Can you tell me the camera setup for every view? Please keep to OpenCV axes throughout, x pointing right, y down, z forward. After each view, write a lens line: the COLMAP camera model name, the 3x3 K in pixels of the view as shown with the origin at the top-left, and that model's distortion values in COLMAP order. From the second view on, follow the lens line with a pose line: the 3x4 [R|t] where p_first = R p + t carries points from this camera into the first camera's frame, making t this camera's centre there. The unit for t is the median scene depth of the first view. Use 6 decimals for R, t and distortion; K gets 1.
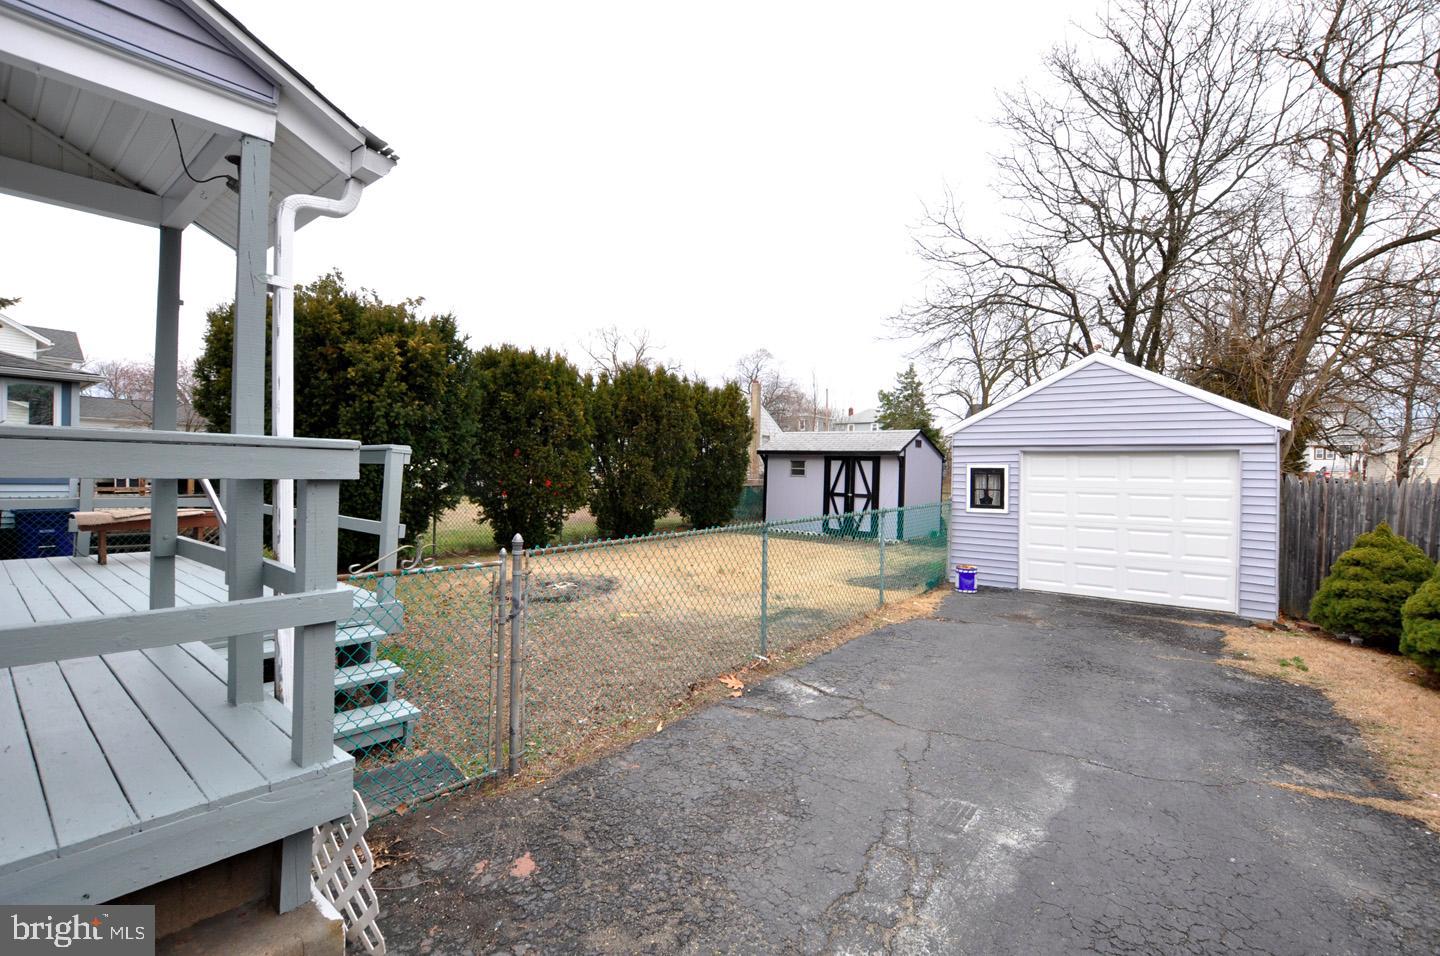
lens RADIAL K [[629.7, 0, 716.5], [0, 629.7, 481.3], [0, 0, 1]] dist [-0.034241, 0.005107]
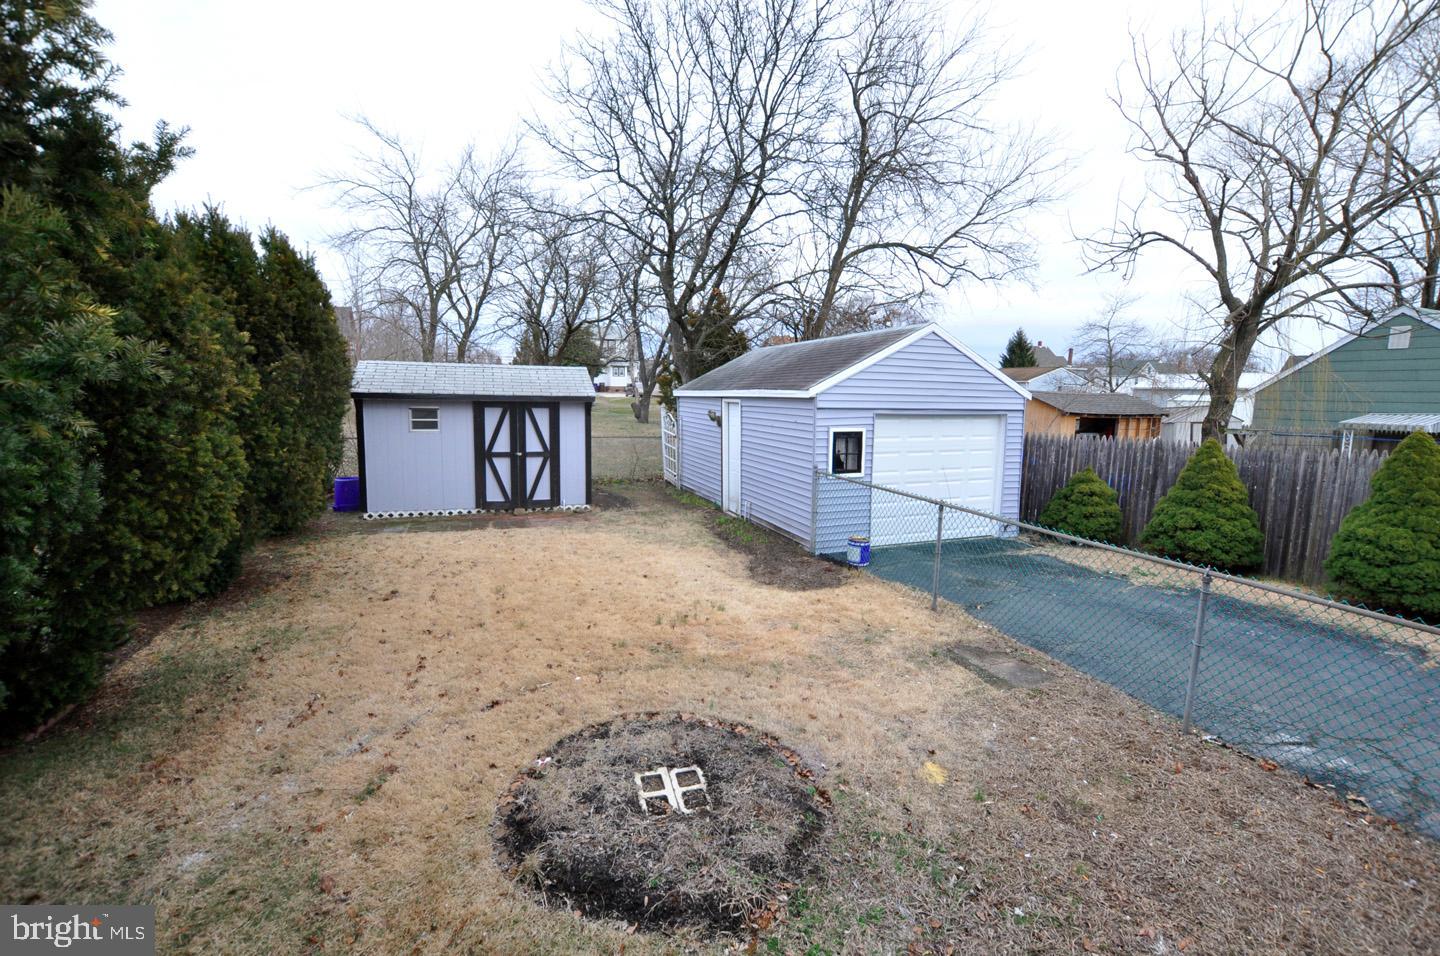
lens RADIAL K [[629.7, 0, 727.3], [0, 629.7, 478.6], [0, 0, 1]] dist [-0.034241, 0.005107]
pose [[0.502939, -0.128602, 0.854701, -0.492694], [0.006868, 0.989432, 0.144833, -0.091132], [-0.864294, -0.066972, 0.498508, 0.674136]]
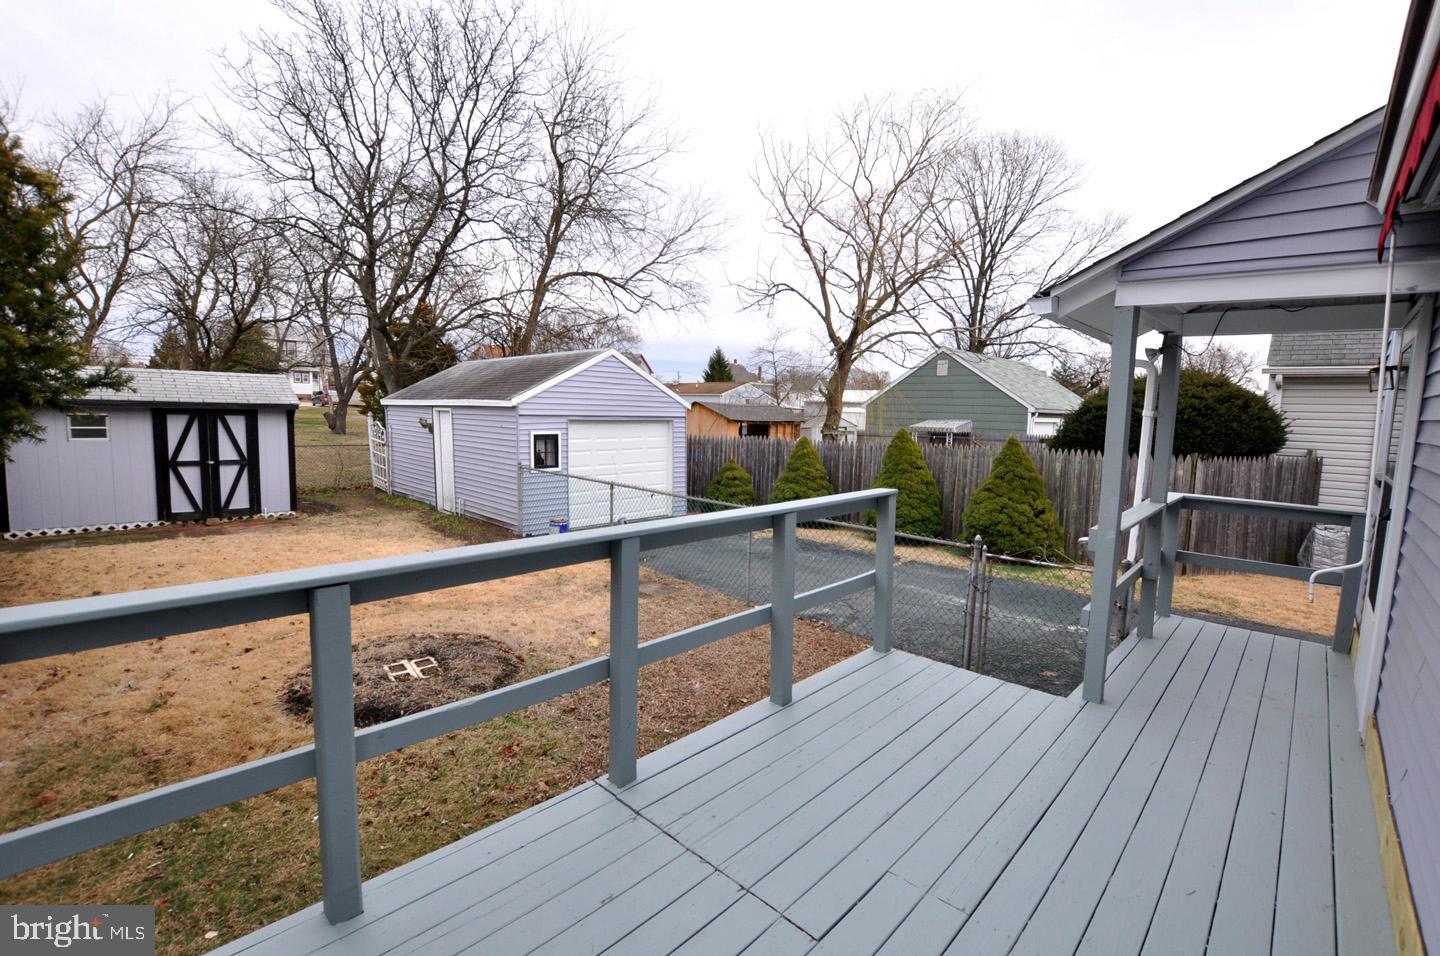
lens RADIAL K [[629.7, 0, 721.9], [0, 629.7, 476.1], [0, 0, 1]] dist [-0.034241, 0.005107]
pose [[0.099231, -0.122145, 0.987539, -0.709779], [-0.008984, 0.992287, 0.123635, -0.092386], [-0.995024, -0.021140, 0.097368, 0.554486]]
